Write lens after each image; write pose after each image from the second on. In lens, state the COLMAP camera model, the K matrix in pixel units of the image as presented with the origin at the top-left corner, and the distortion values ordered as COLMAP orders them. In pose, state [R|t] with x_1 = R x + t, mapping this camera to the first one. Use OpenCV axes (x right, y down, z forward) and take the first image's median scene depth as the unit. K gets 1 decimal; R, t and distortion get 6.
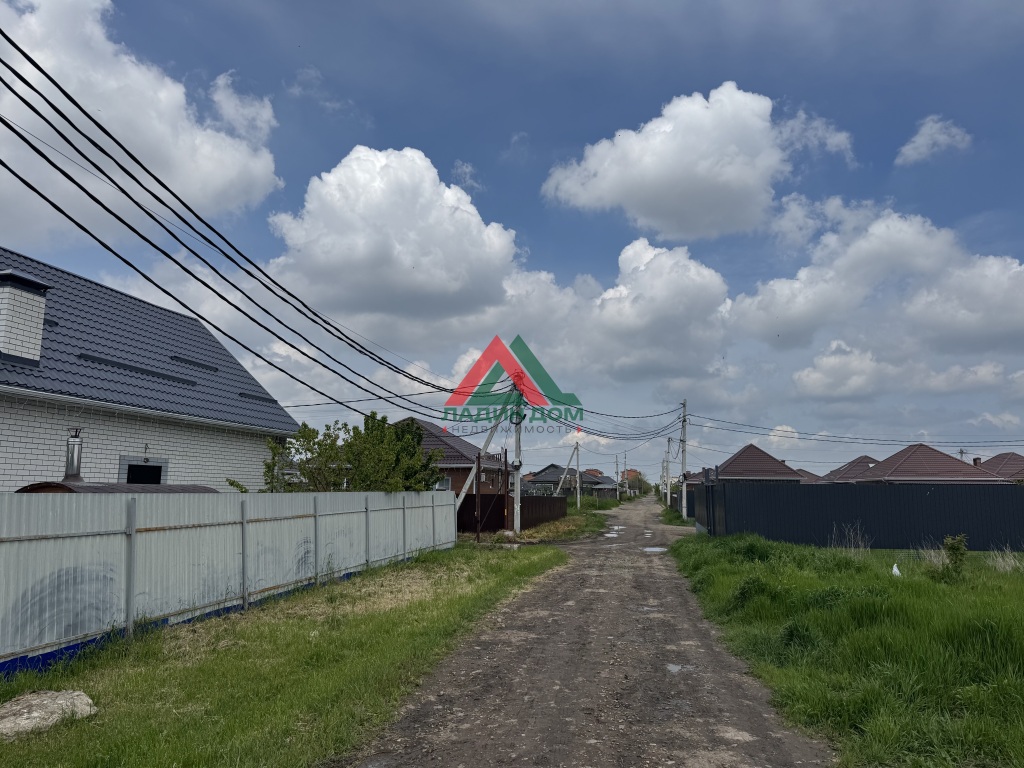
lens RADIAL K [[707.5, 0, 514.0], [0, 707.5, 382.4], [0, 0, 1]] dist [0.002459, -0.023022]
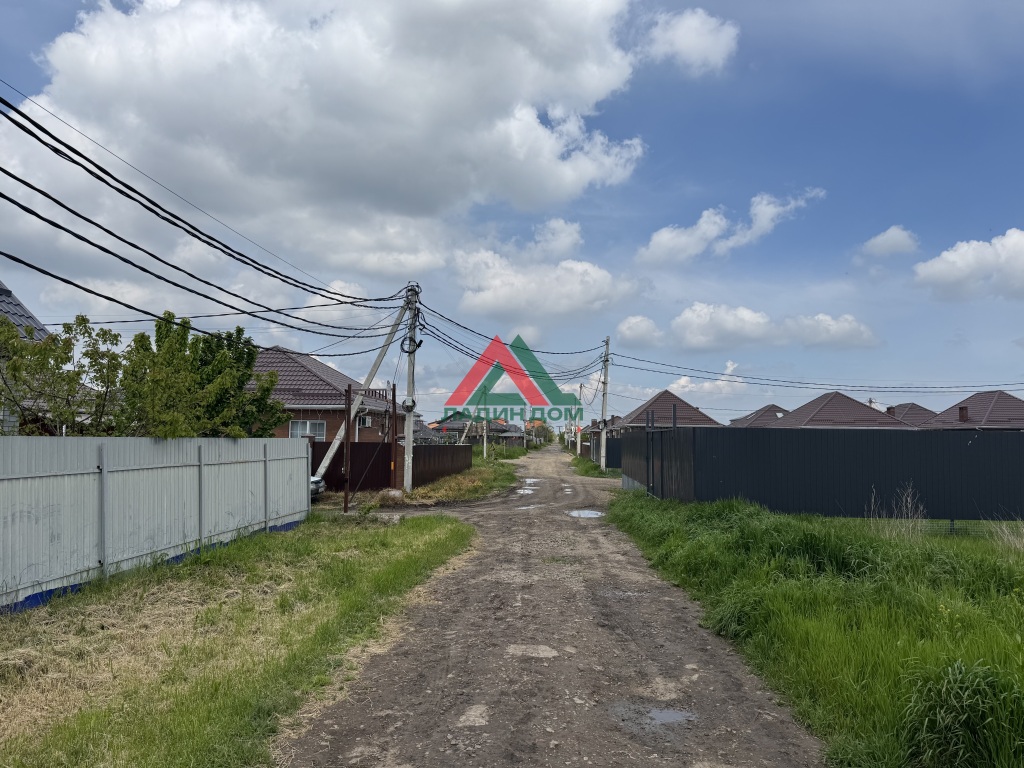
lens RADIAL K [[707.5, 0, 514.0], [0, 707.5, 382.4], [0, 0, 1]] dist [0.002459, -0.023022]
pose [[0.991287, 0.013512, 0.131021, 0.007755], [-0.022939, 0.997233, 0.070711, 0.016289], [-0.129703, -0.073101, 0.988855, 0.103250]]
